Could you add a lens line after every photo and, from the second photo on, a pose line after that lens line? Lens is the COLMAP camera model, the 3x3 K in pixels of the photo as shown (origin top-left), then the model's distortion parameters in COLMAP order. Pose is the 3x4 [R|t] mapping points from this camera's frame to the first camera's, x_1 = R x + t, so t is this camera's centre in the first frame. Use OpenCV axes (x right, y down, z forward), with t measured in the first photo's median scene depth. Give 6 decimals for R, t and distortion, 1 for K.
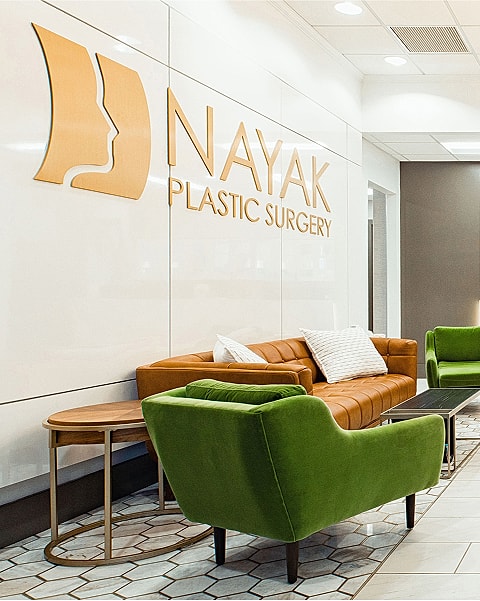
lens RADIAL K [[856.1, 0, 240.2], [0, 856.1, 303.9], [0, 0, 1]] dist [0.010707, 0.000000]
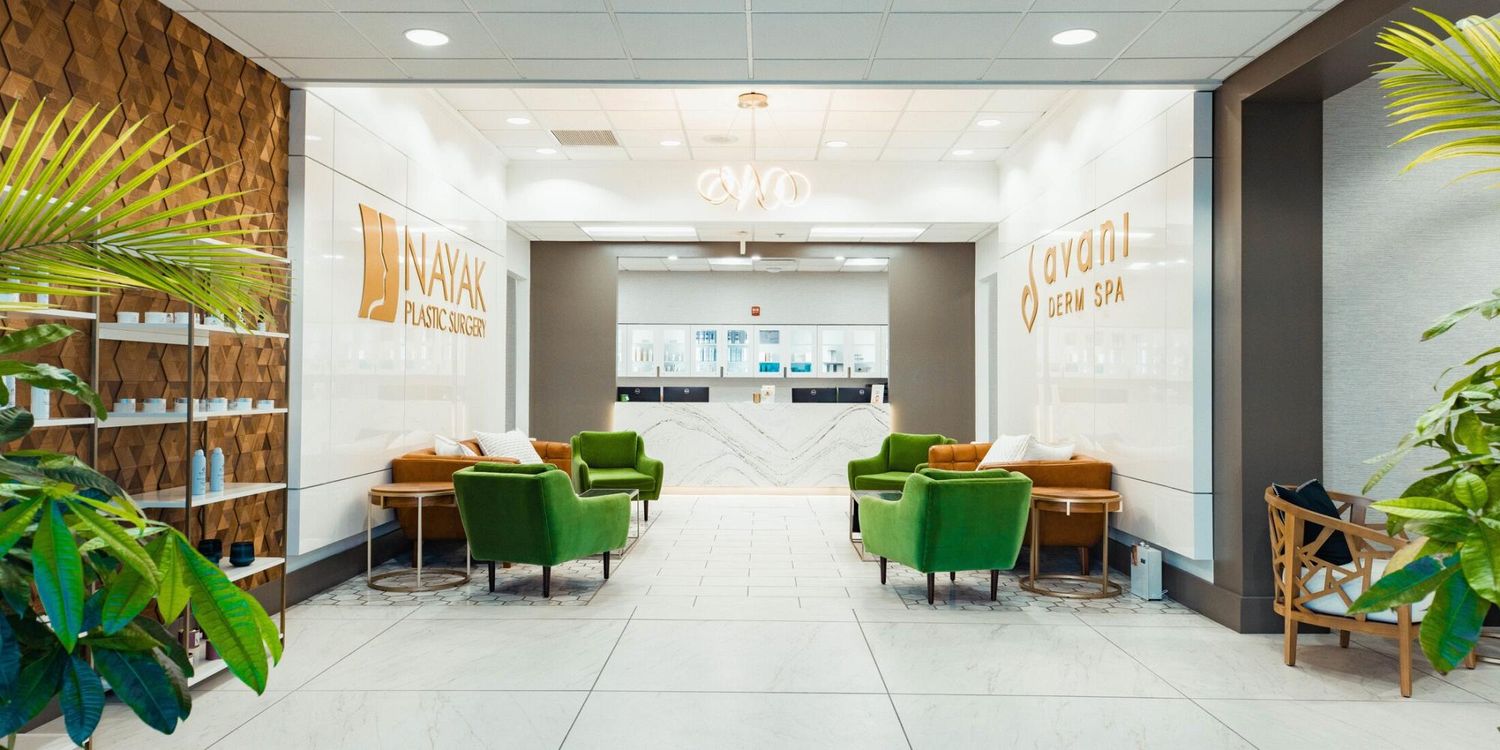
lens RADIAL K [[1045.9, 0, 748.6], [0, 1045.9, 377.8], [0, 0, 1]] dist [-0.005027, -0.000215]
pose [[0.920117, 0.018327, 0.391216, -0.155271], [-0.007691, 0.999557, -0.028739, -0.002045], [-0.391569, 0.023434, 0.919850, -0.377531]]
